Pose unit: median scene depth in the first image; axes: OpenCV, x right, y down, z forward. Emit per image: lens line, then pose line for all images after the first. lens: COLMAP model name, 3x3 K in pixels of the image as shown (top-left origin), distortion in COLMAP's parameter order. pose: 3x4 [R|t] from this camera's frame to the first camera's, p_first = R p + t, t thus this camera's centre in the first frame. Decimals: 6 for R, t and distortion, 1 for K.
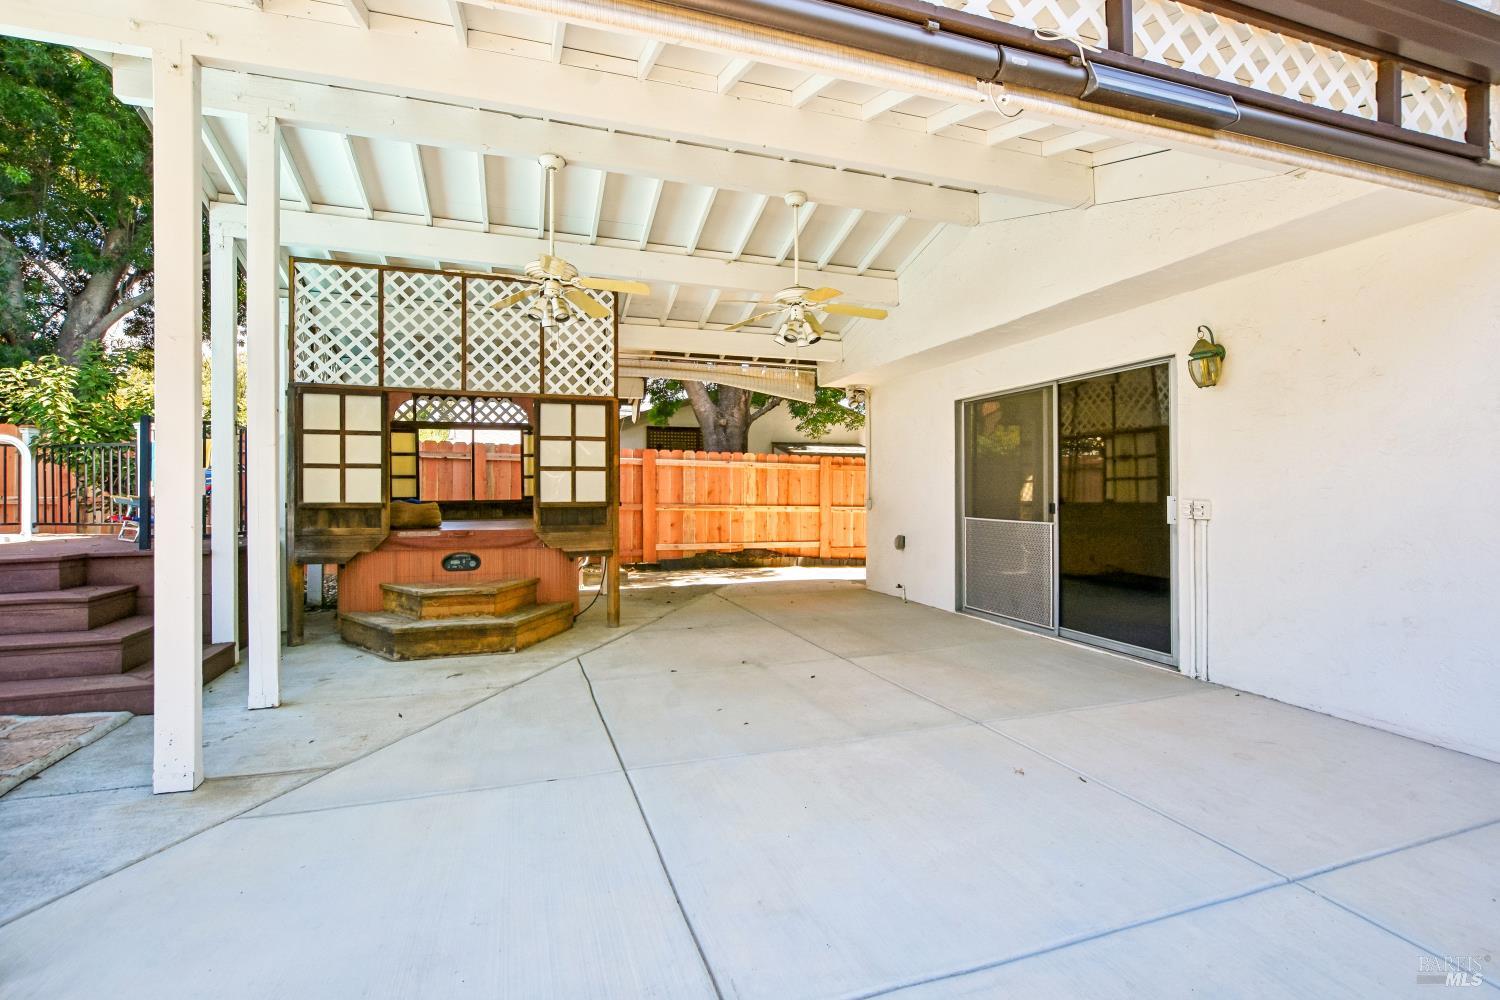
lens RADIAL K [[681.0, 0, 754.2], [0, 681.0, 504.4], [0, 0, 1]] dist [-0.035792, 0.003329]
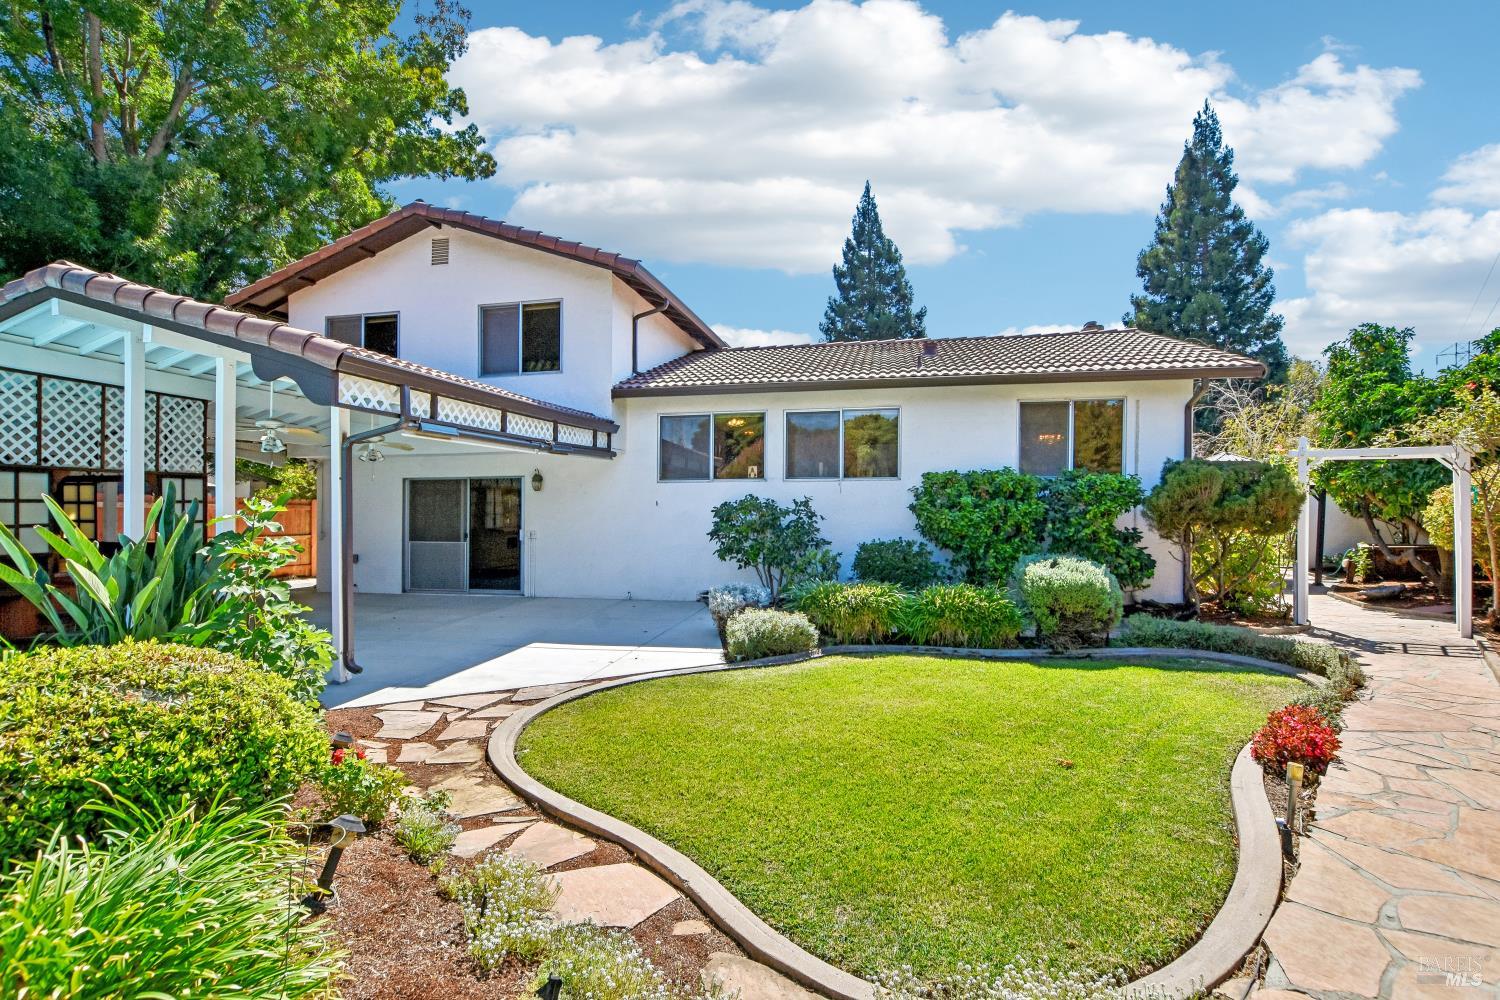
lens RADIAL K [[681.0, 0, 738.5], [0, 681.0, 524.8], [0, 0, 1]] dist [-0.035792, 0.003329]
pose [[0.495958, -0.026020, 0.867957, -0.923522], [0.018238, 0.999643, 0.019546, -0.052690], [-0.868155, 0.006136, 0.496255, -0.773249]]
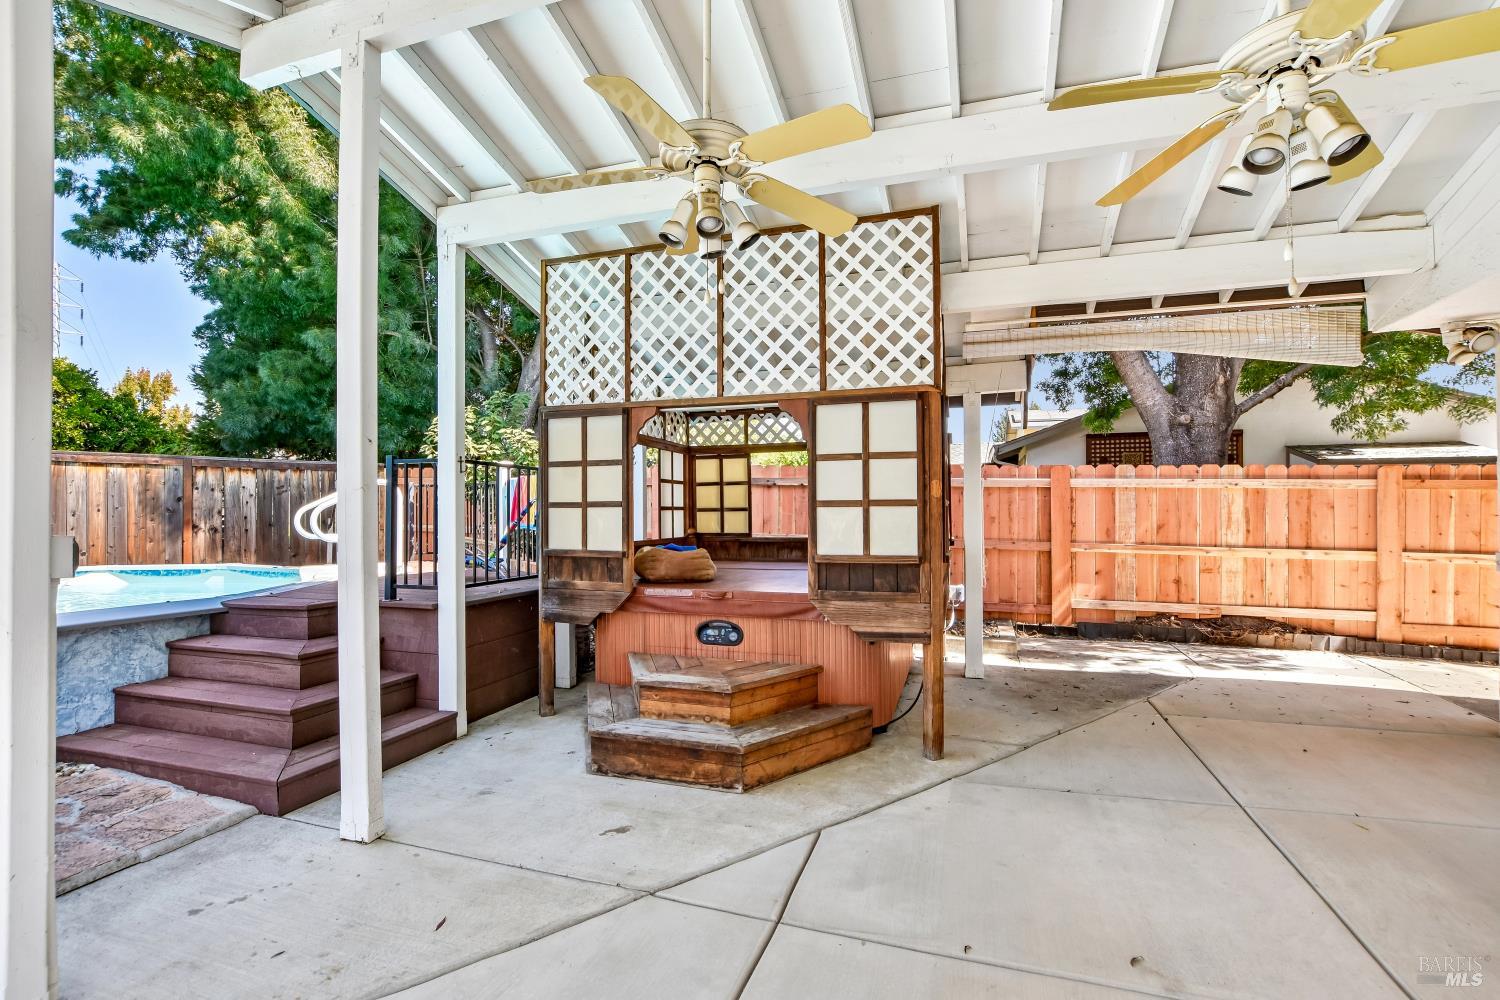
lens RADIAL K [[681.0, 0, 753.3], [0, 681.0, 516.2], [0, 0, 1]] dist [-0.035792, 0.003329]
pose [[0.788086, 0.002022, -0.615562, 0.045400], [-0.008421, 0.999936, -0.007496, -0.034843], [0.615508, 0.011092, 0.788053, 0.432208]]
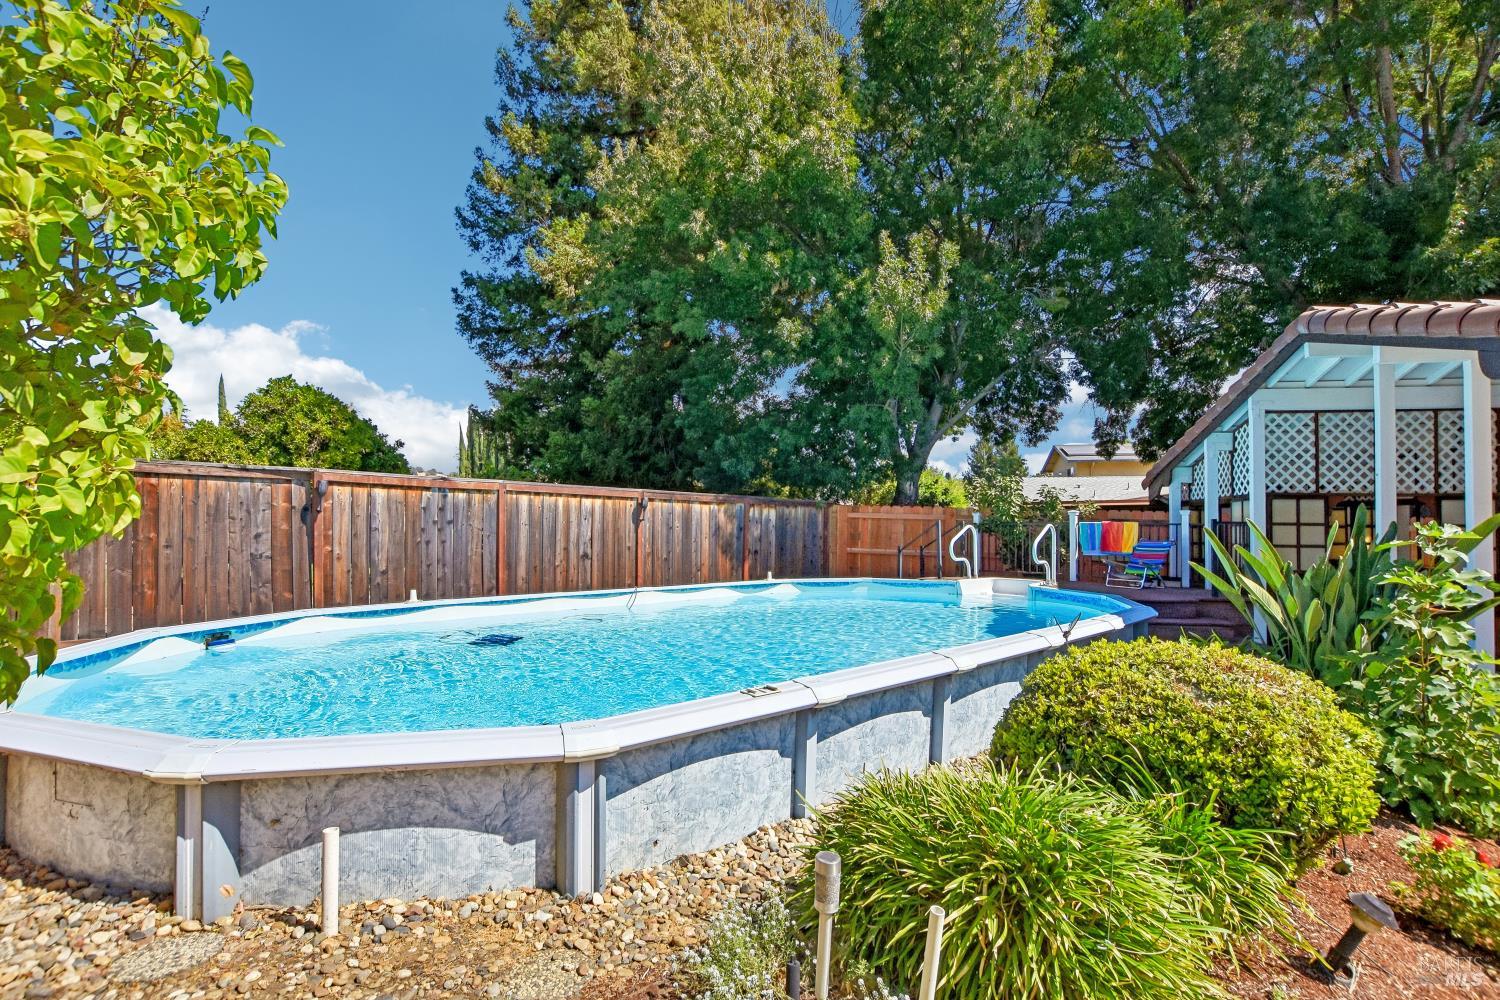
lens RADIAL K [[681.0, 0, 748.8], [0, 681.0, 532.3], [0, 0, 1]] dist [-0.035792, 0.003329]
pose [[0.844559, 0.006138, -0.535427, -0.766129], [-0.013855, 0.999850, -0.010392, -0.050926], [0.535283, 0.016195, 0.844518, -0.828854]]
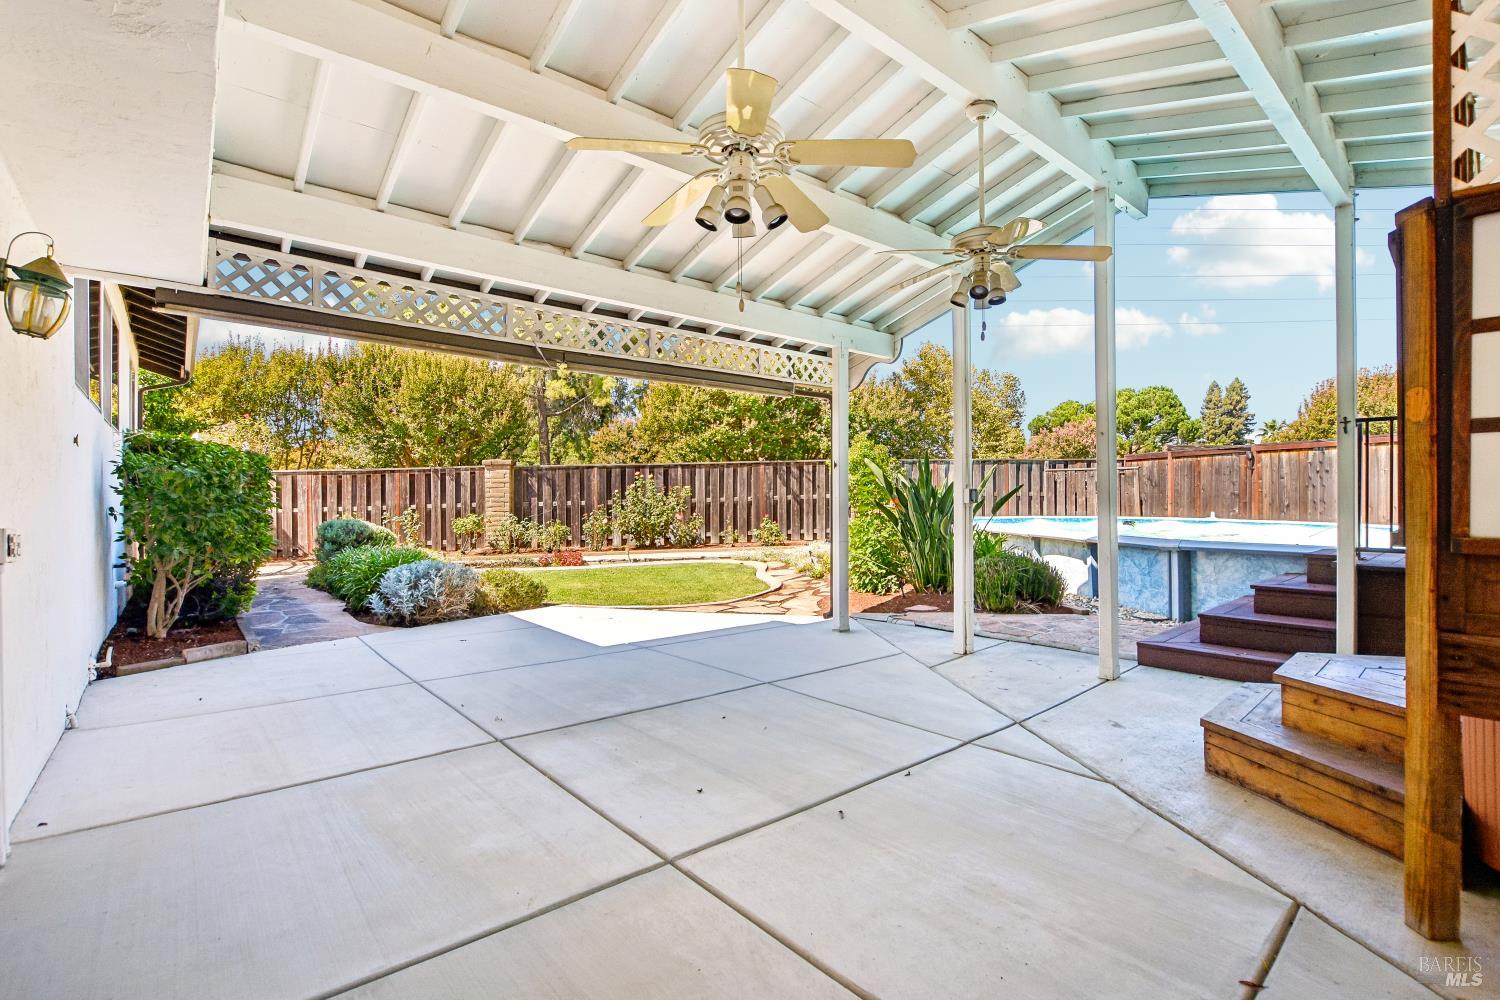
lens RADIAL K [[681.0, 0, 753.2], [0, 681.0, 499.9], [0, 0, 1]] dist [-0.035792, 0.003329]
pose [[-0.920163, 0.008190, -0.391450, 0.215331], [-0.002435, 0.999642, 0.026639, -0.030954], [0.391528, 0.025466, -0.919814, 1.205925]]
